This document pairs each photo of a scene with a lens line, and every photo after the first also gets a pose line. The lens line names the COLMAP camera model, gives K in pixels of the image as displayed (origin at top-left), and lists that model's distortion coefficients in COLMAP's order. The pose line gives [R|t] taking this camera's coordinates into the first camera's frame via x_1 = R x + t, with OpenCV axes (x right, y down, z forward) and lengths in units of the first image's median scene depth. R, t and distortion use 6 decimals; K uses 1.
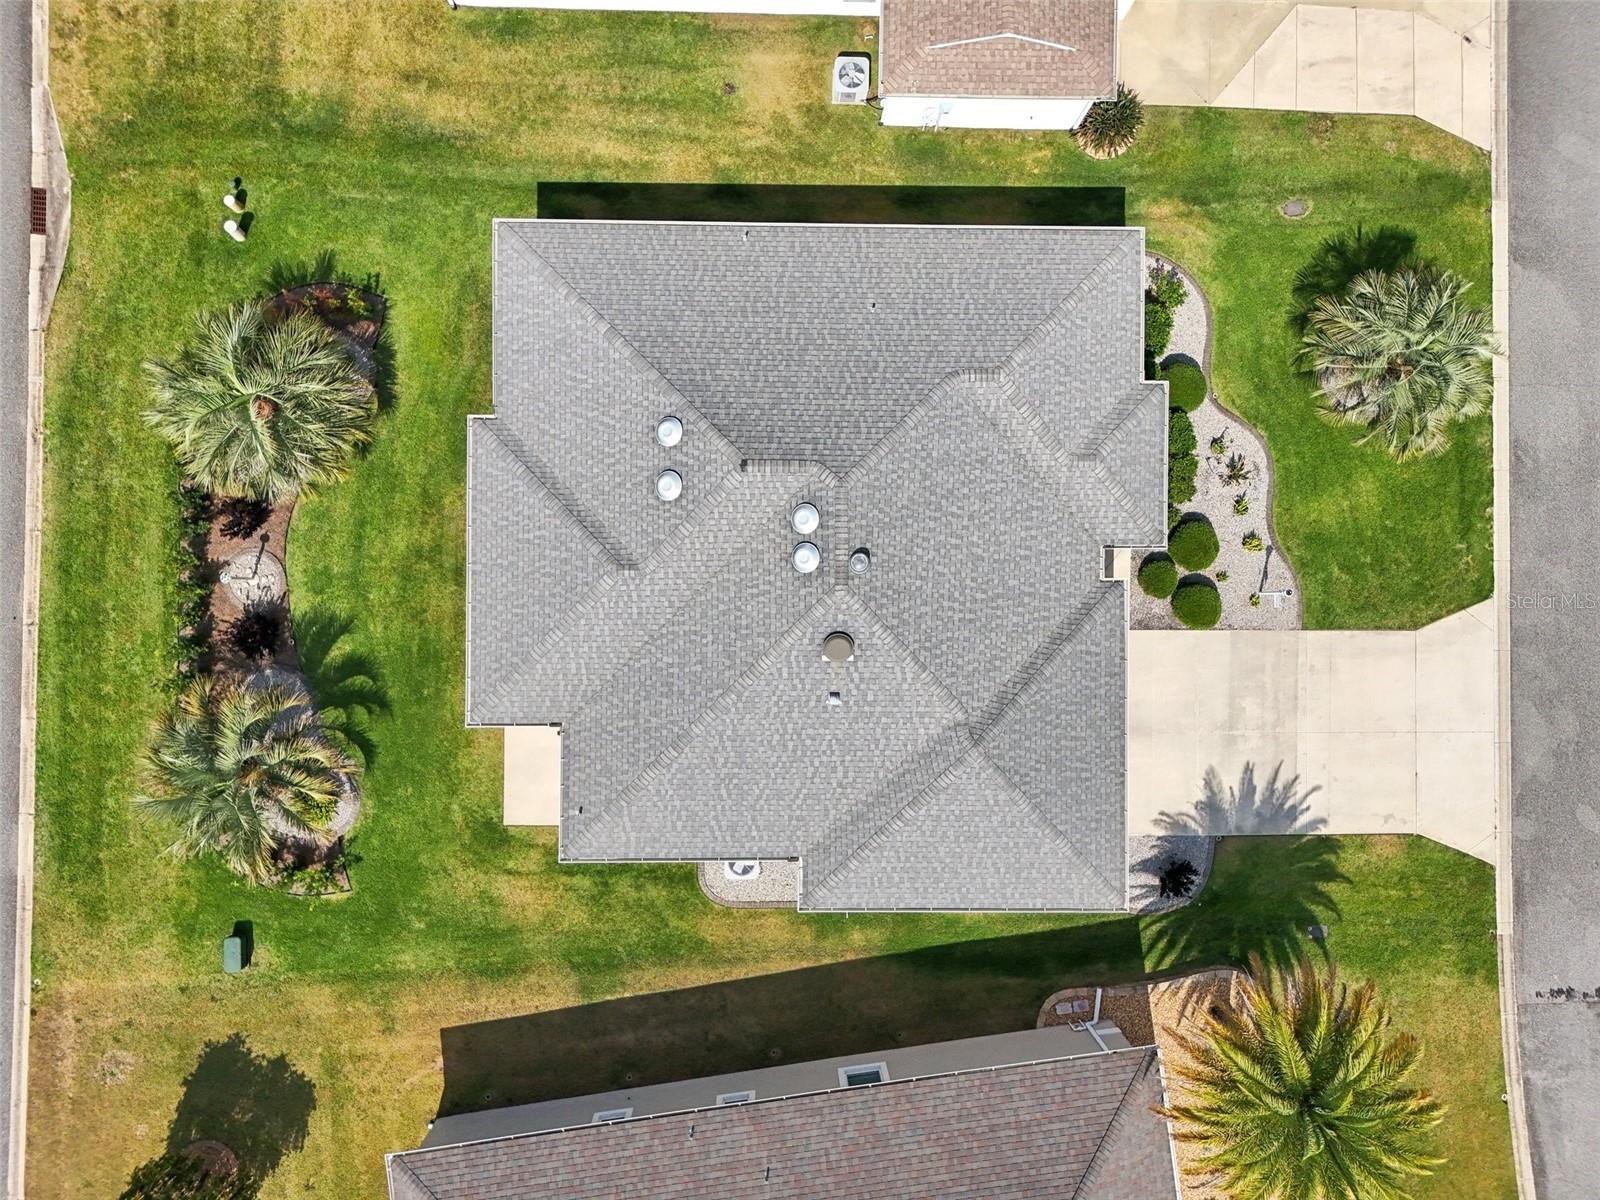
lens RADIAL K [[1187.7, 0, 791.5], [0, 1187.7, 590.7], [0, 0, 1]] dist [0.065935, -0.065198]
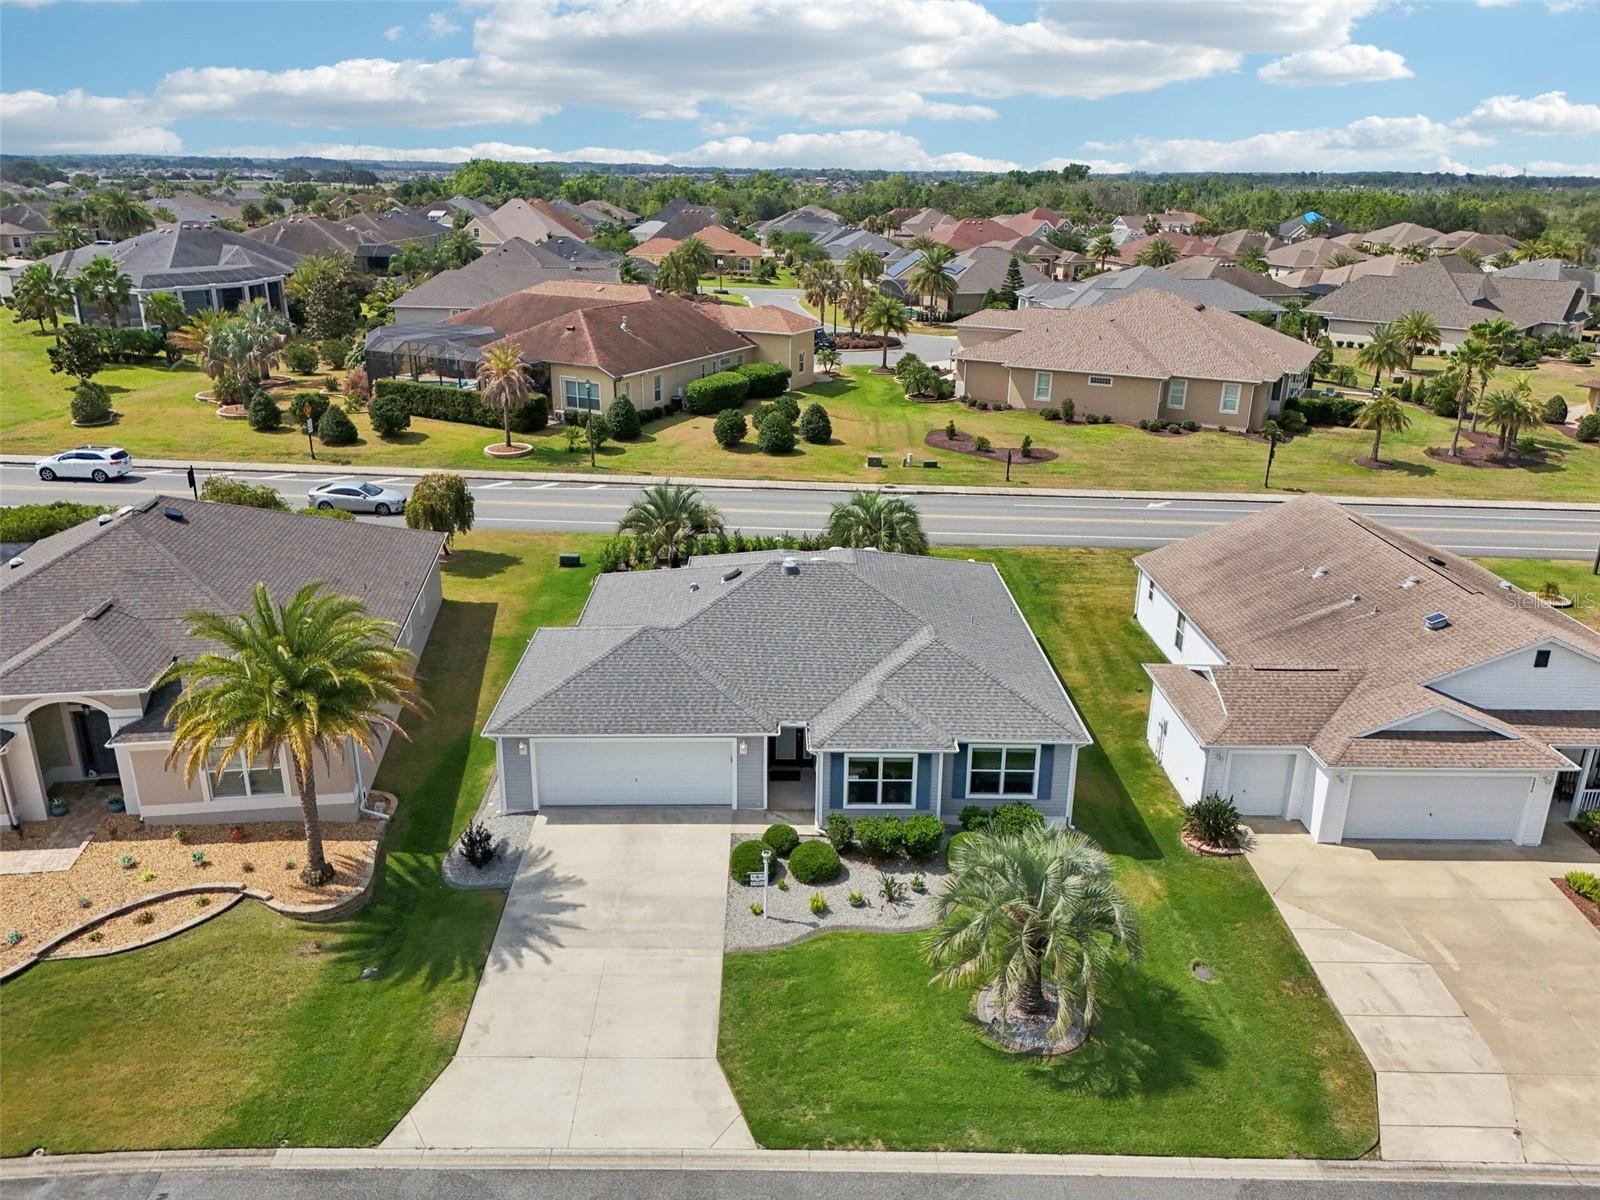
lens RADIAL K [[1187.7, 0, 802.9], [0, 1187.7, 596.8], [0, 0, 1]] dist [0.065935, -0.065198]
pose [[0.023366, 0.300362, -0.953539, 1.183871], [-0.999692, -0.000915, -0.024785, -0.003620], [-0.008316, 0.953825, 0.300248, 0.484828]]
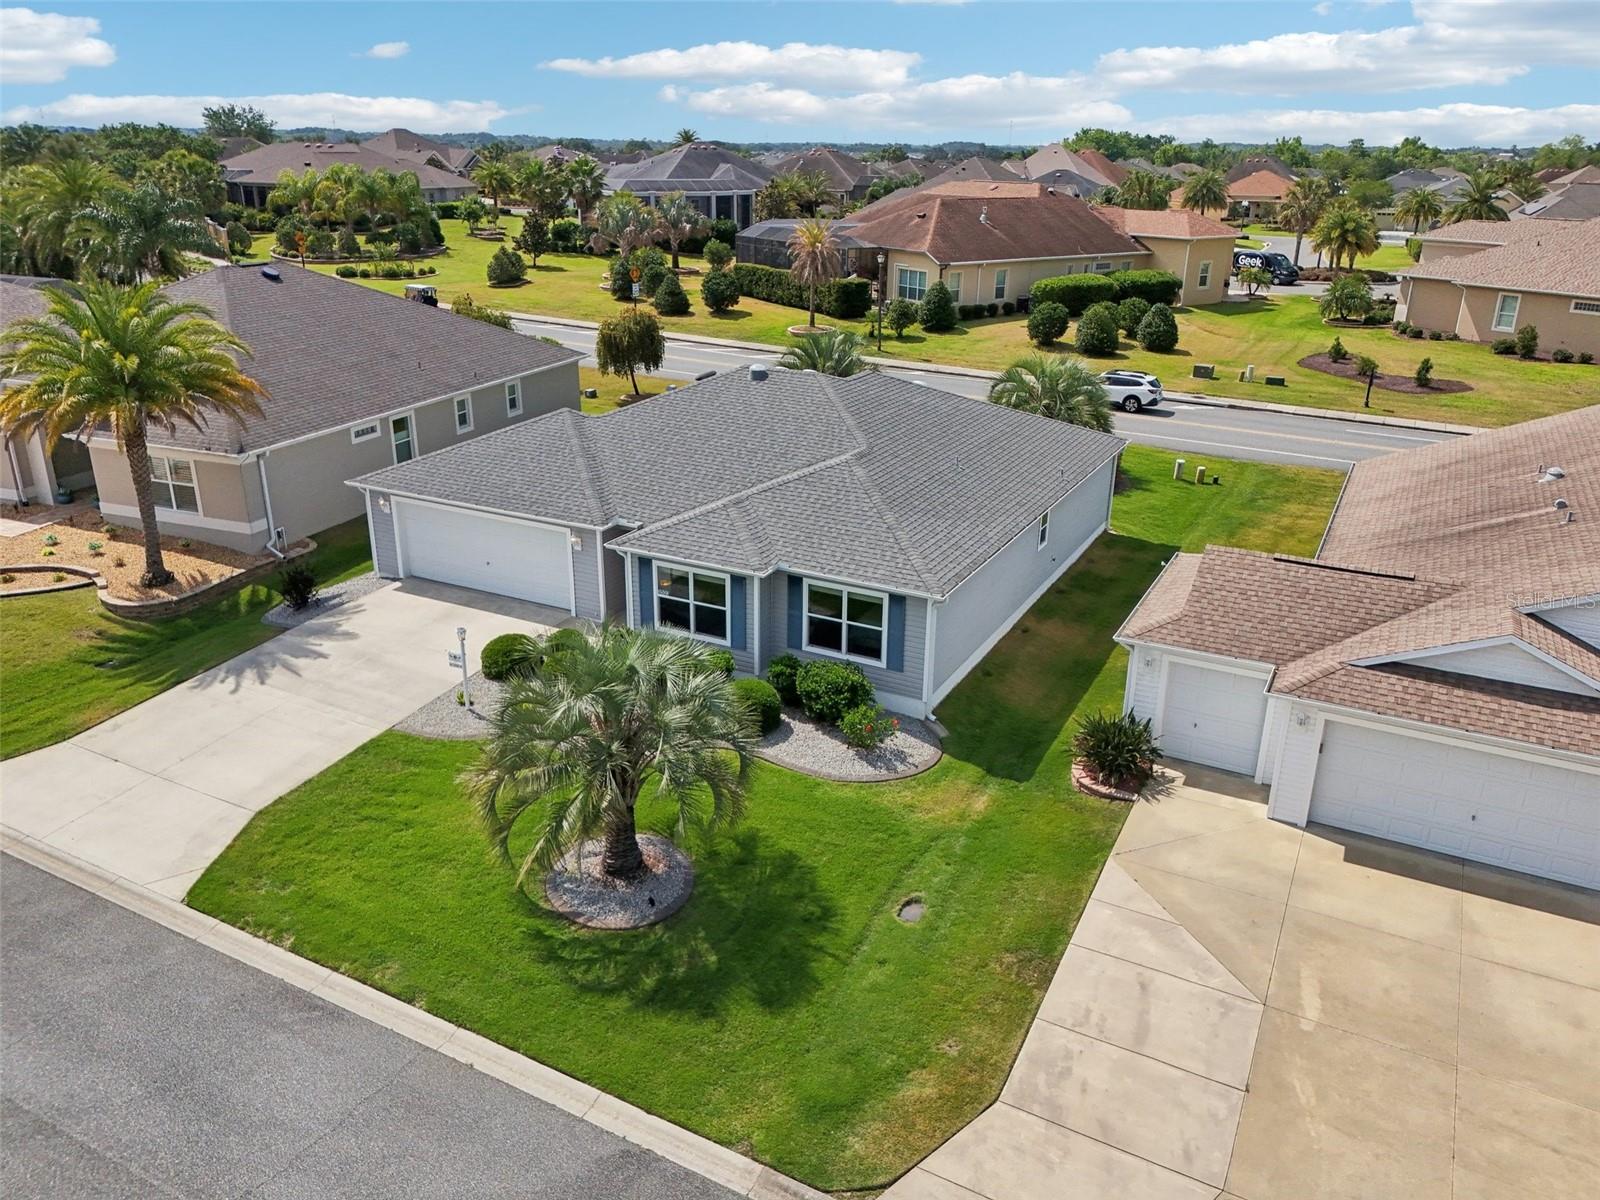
lens RADIAL K [[1187.7, 0, 800.5], [0, 1187.7, 599.9], [0, 0, 1]] dist [0.065935, -0.065198]
pose [[-0.458982, 0.273213, -0.845394, 0.921168], [-0.888026, -0.170334, 0.427079, -0.504768], [-0.027316, 0.946753, 0.320801, 0.672511]]
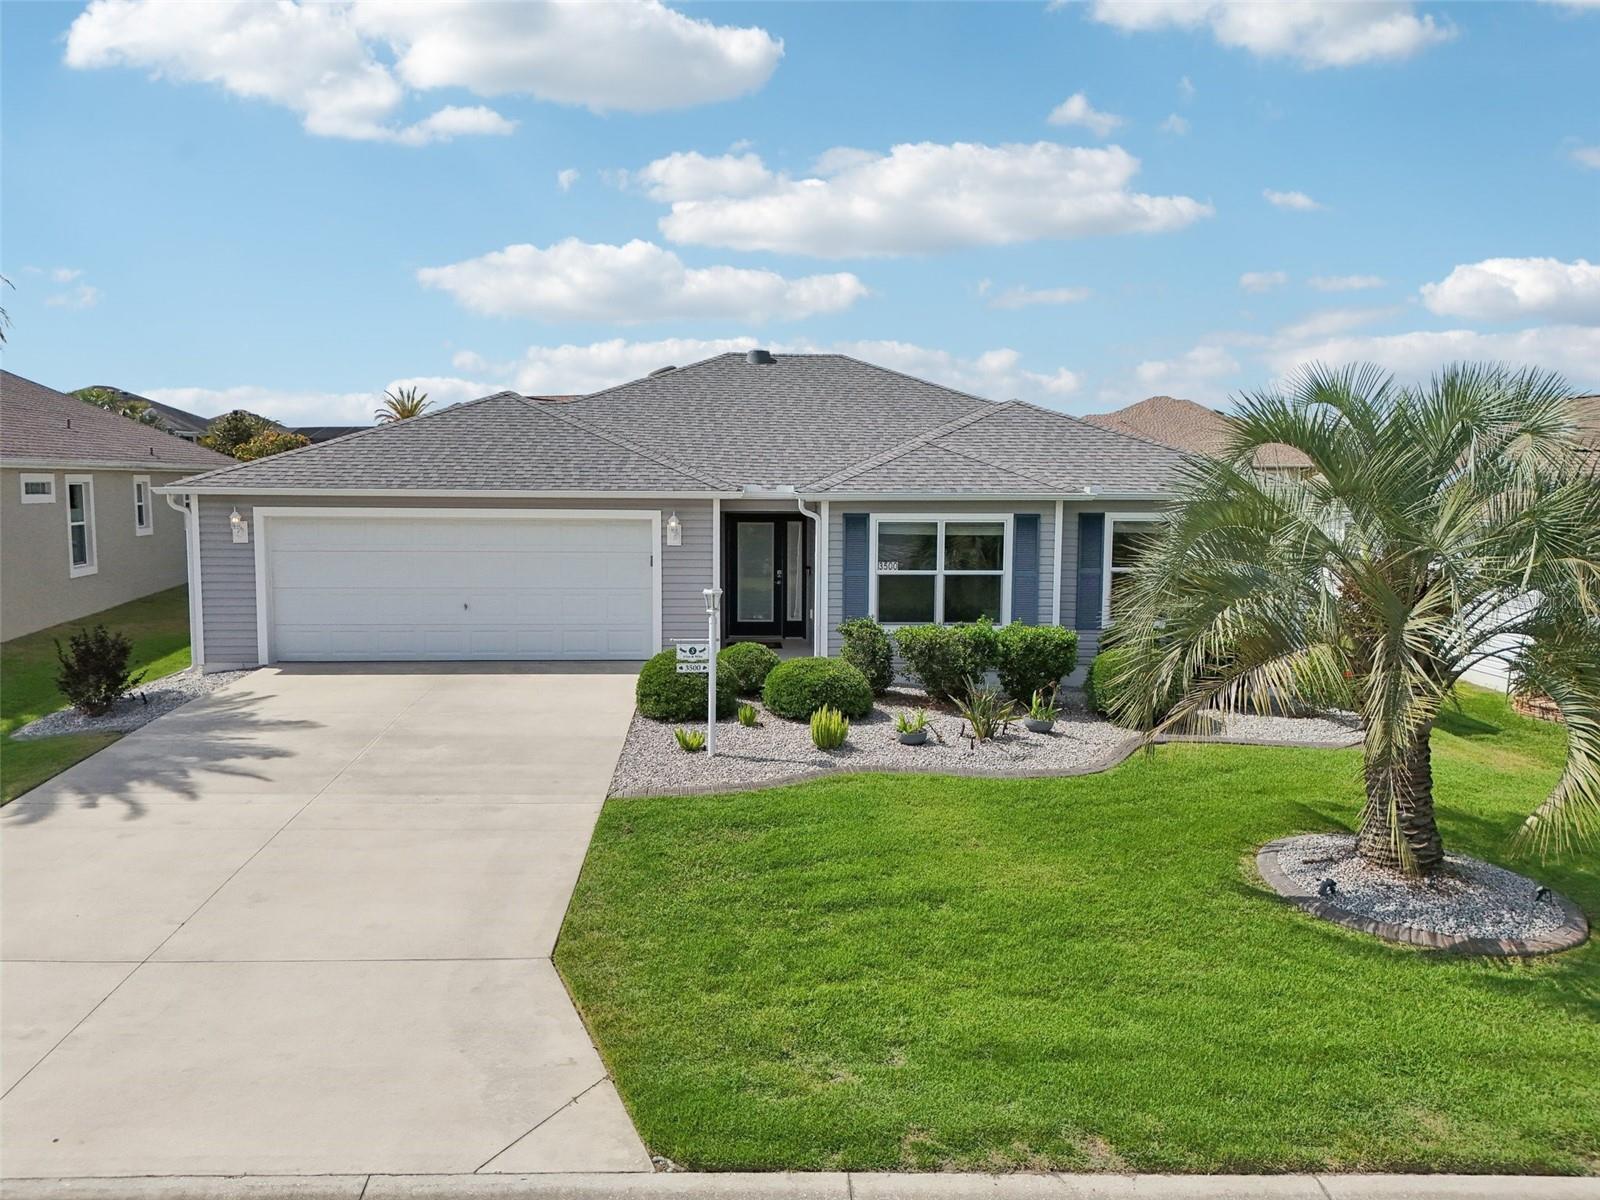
lens RADIAL K [[1187.7, 0, 800.5], [0, 1187.7, 606.0], [0, 0, 1]] dist [0.065935, -0.065198]
pose [[0.050072, 0.064687, -0.996649, 0.781770], [-0.998743, 0.001009, -0.050111, -0.008069], [-0.002236, 0.997905, 0.064656, 0.916163]]
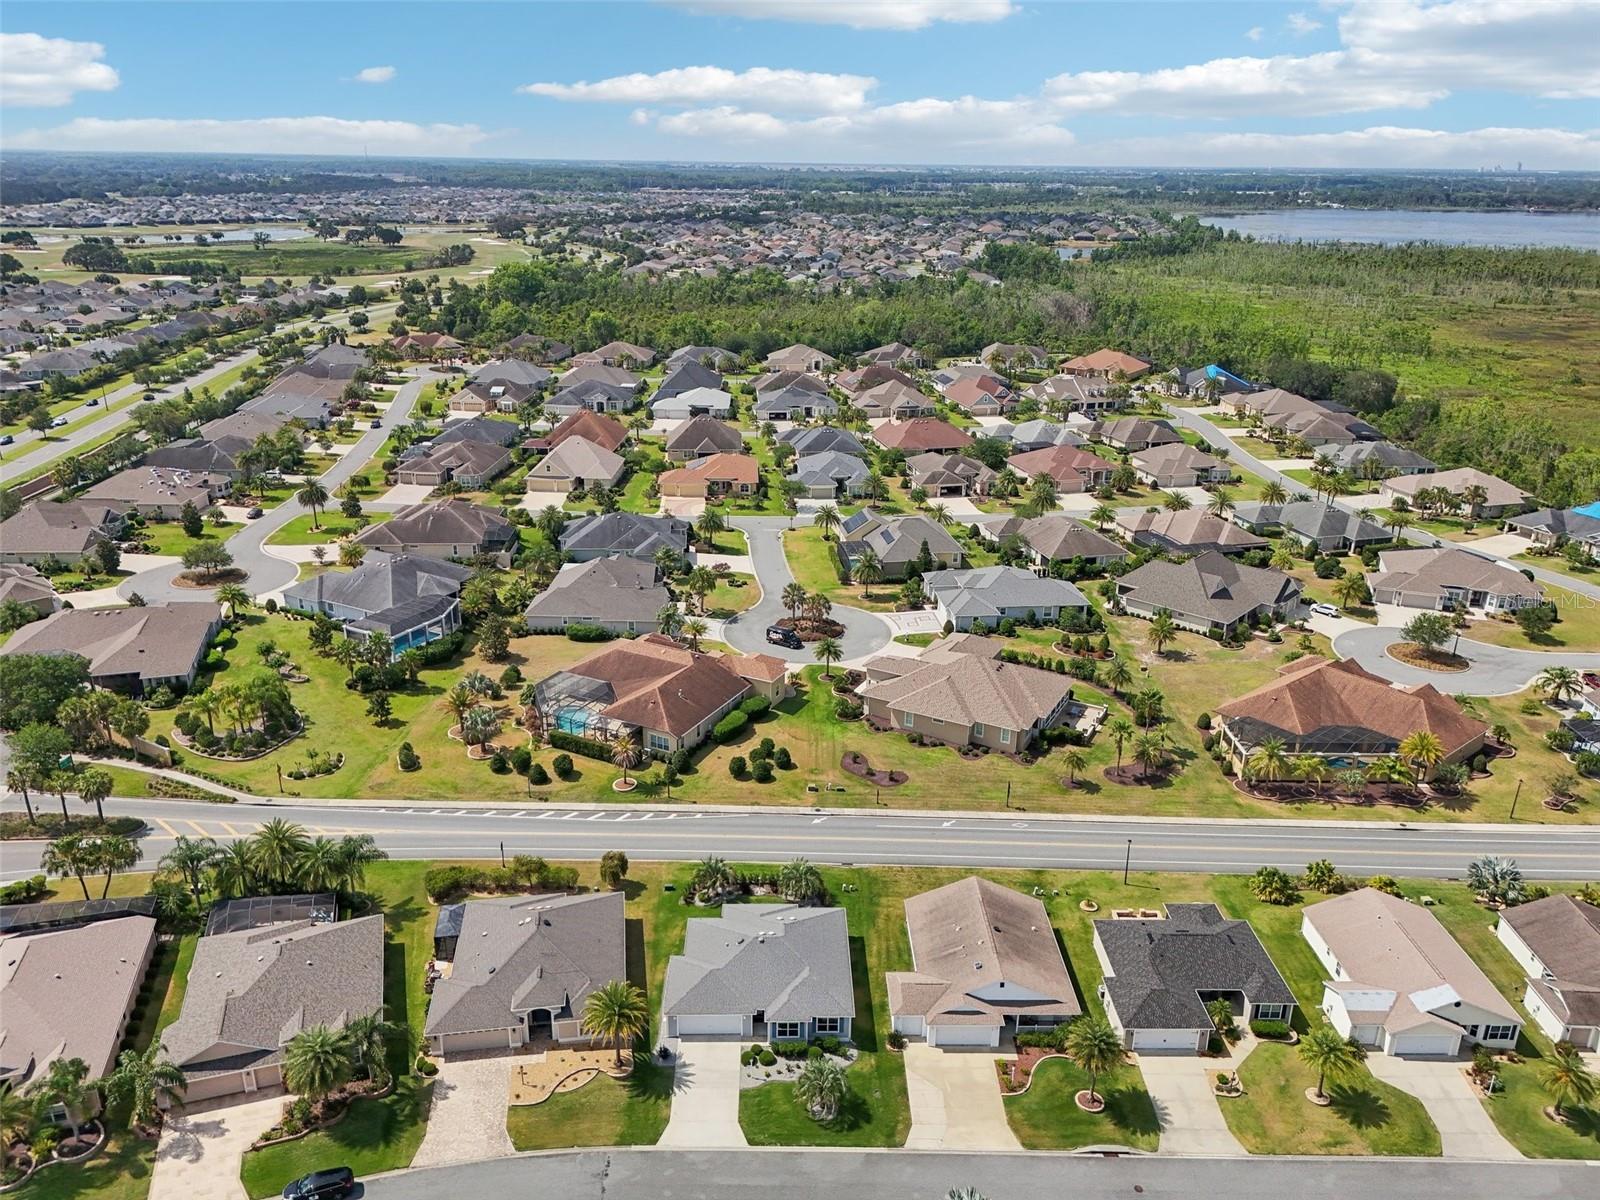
lens RADIAL K [[1187.7, 0, 805.3], [0, 1187.7, 616.7], [0, 0, 1]] dist [0.065935, -0.065198]
pose [[0.025344, 0.330828, -0.943351, 2.930865], [-0.999633, -0.000603, -0.027067, -0.052691], [-0.009523, 0.943691, 0.330692, -1.167724]]
